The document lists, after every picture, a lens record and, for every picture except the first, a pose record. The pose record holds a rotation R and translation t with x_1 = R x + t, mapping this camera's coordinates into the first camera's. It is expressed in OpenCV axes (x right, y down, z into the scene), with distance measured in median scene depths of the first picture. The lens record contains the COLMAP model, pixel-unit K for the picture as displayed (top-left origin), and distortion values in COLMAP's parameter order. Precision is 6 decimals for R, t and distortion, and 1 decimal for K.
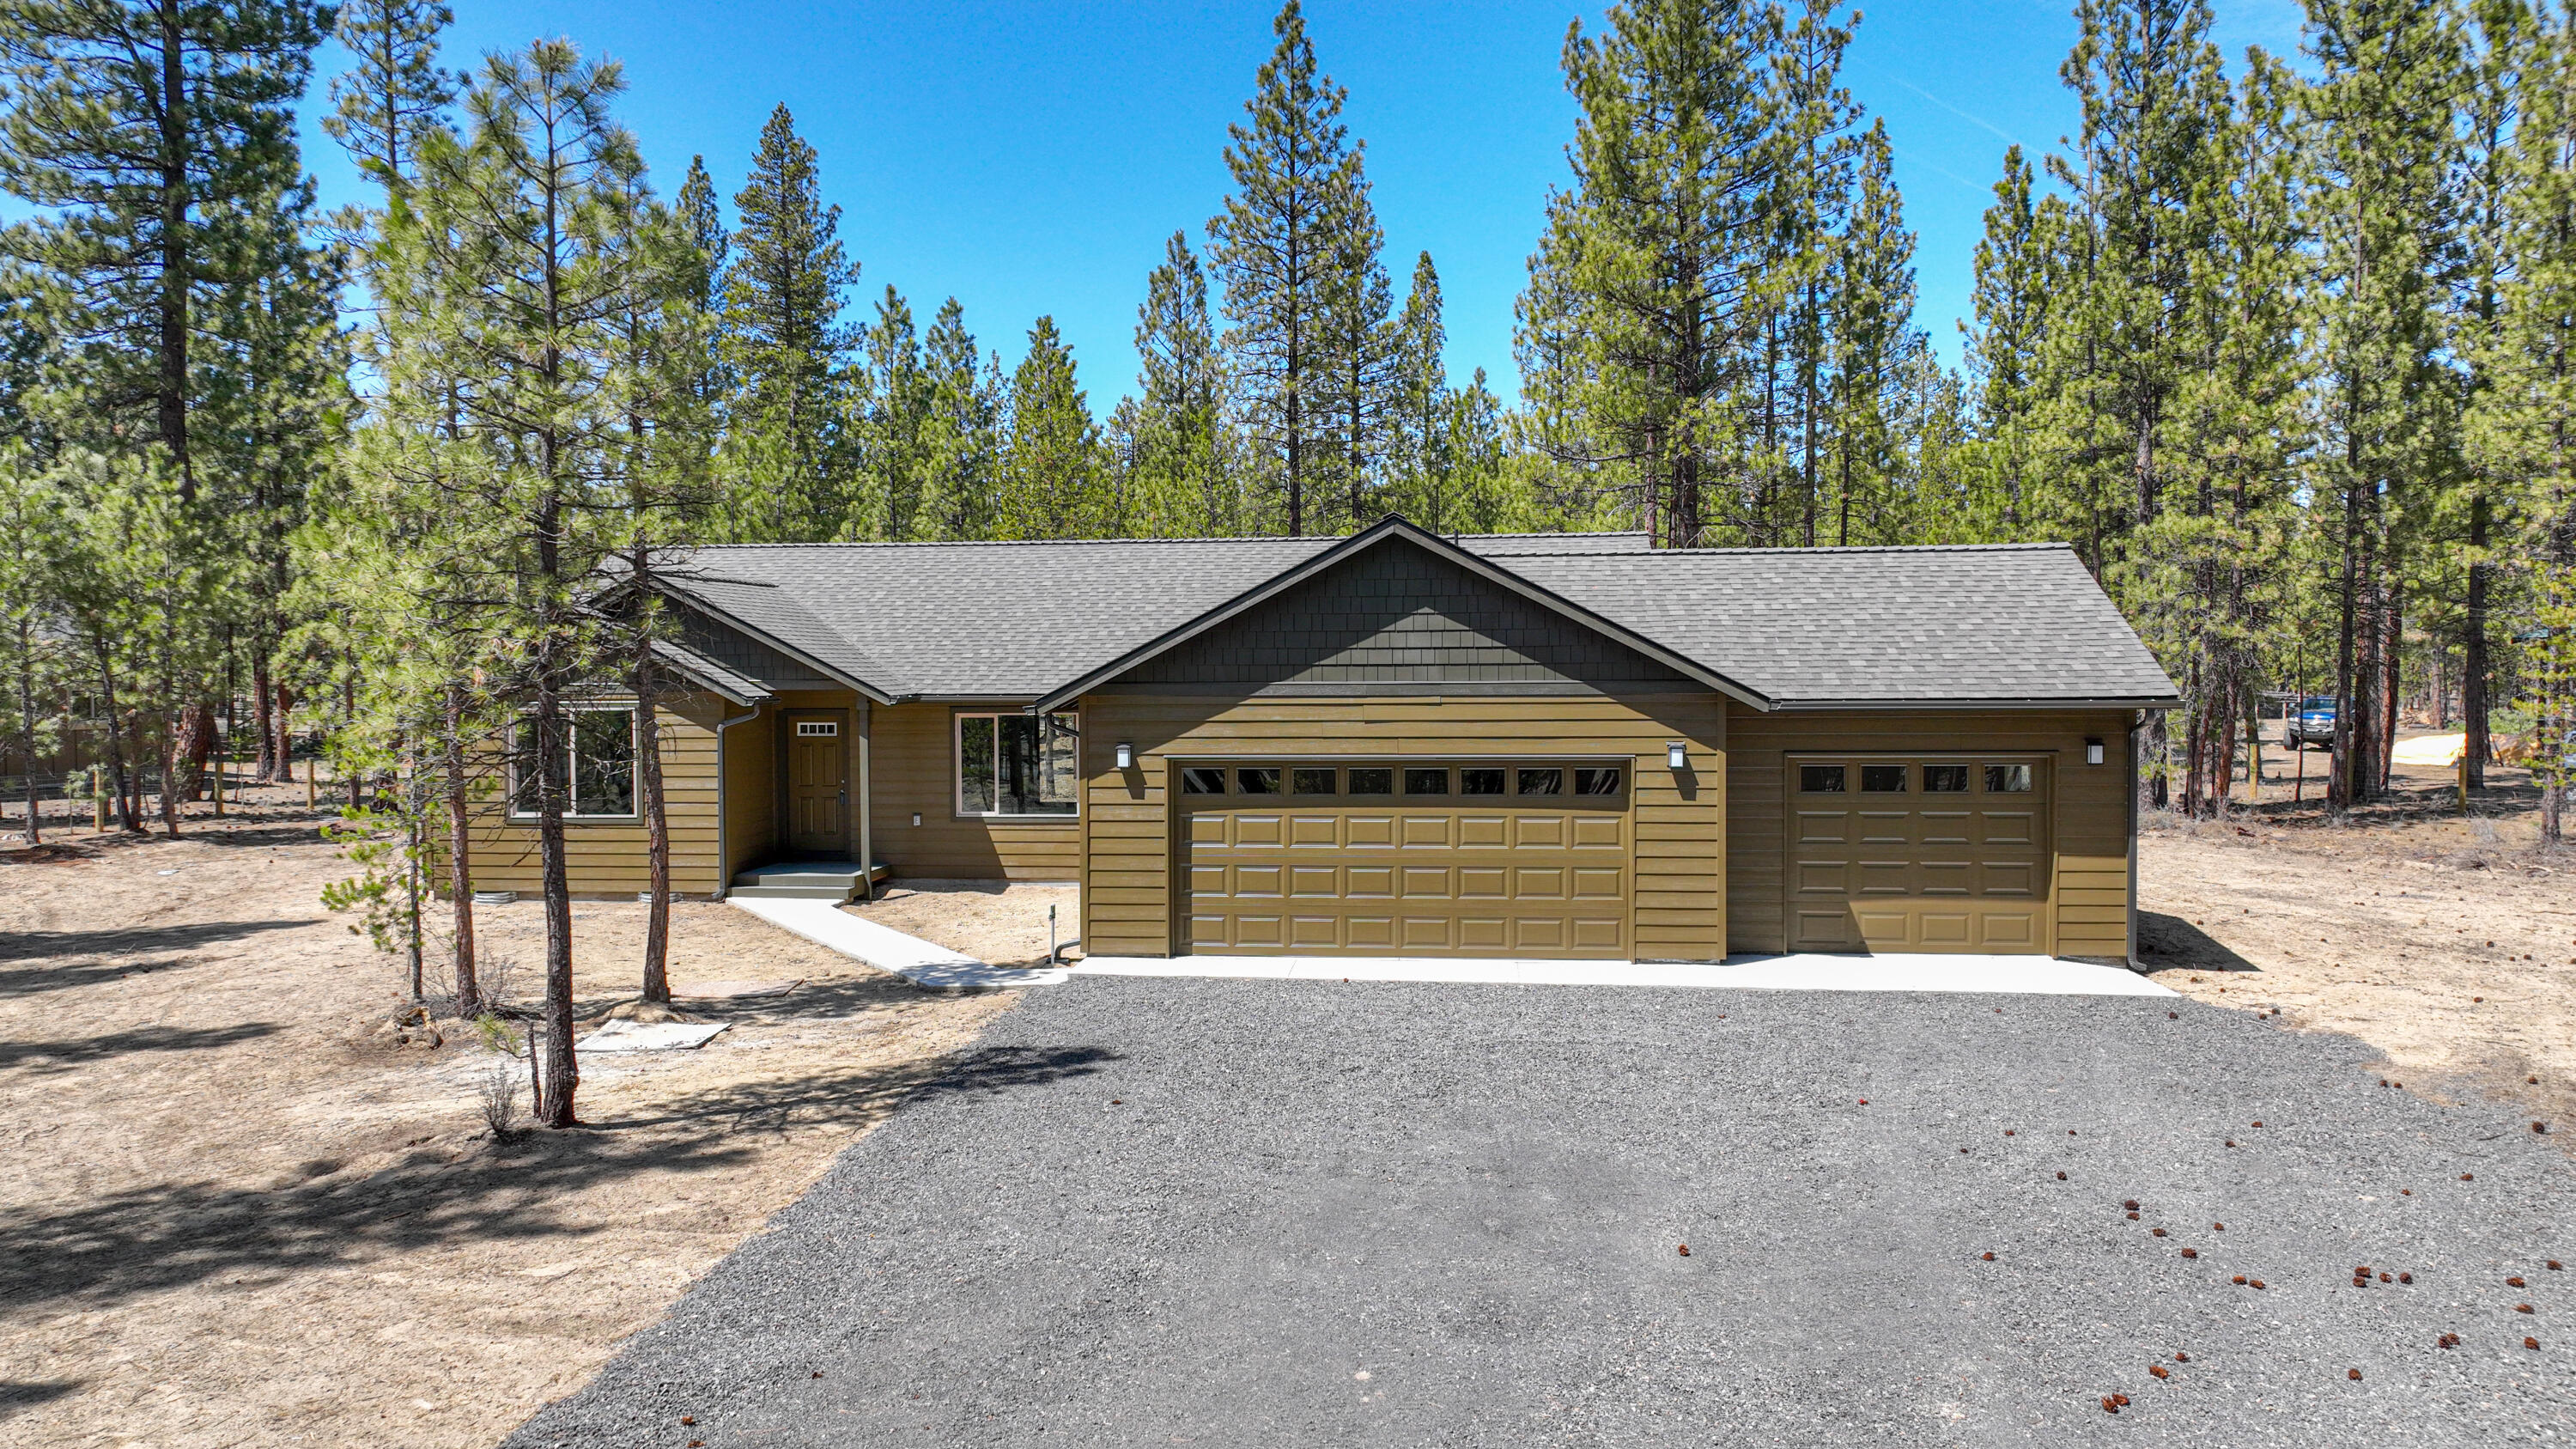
lens RADIAL K [[1808.8, 0, 1303.7], [0, 1808.8, 729.6], [0, 0, 1]] dist [0.028901, -0.001468]
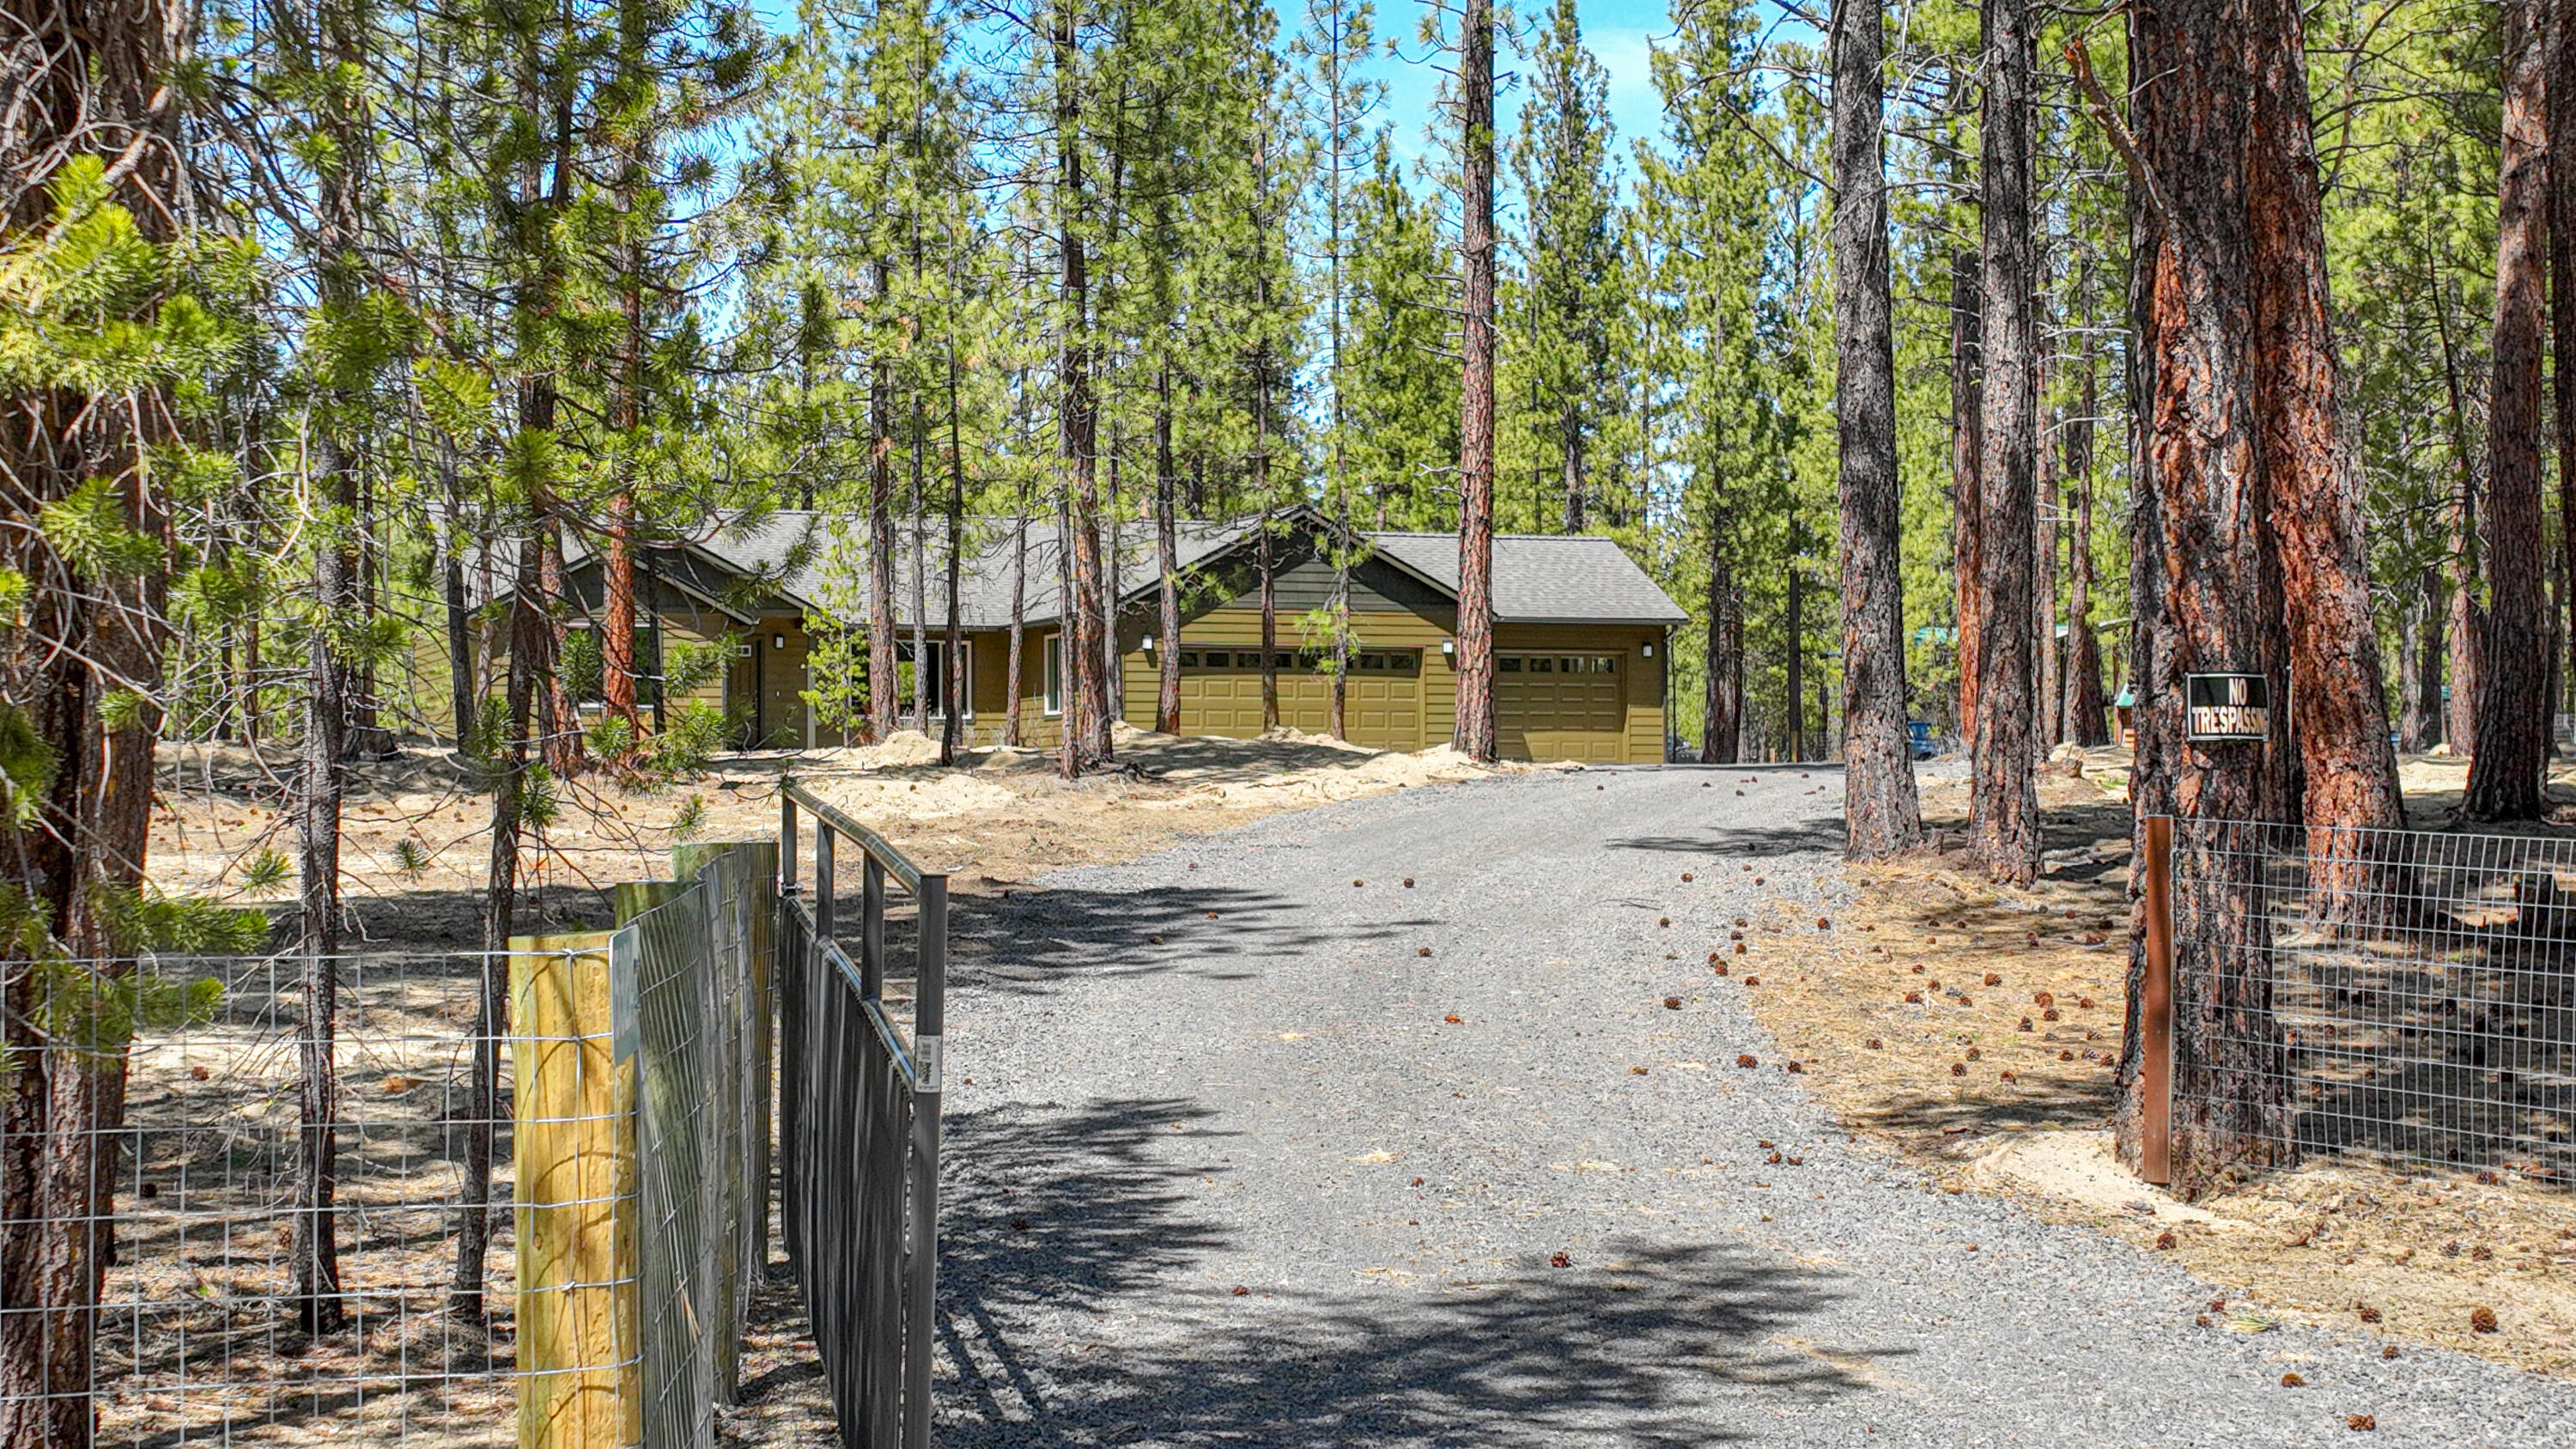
lens RADIAL K [[3434.7, 0, 1284.0], [0, 3434.7, 723.9], [0, 0, 1]] dist [0.188700, 0.000000]
pose [[0.906356, 0.011569, 0.422356, -0.722906], [0.011555, 0.998572, -0.052151, 0.140100], [-0.422356, 0.052148, 0.904929, -1.052322]]
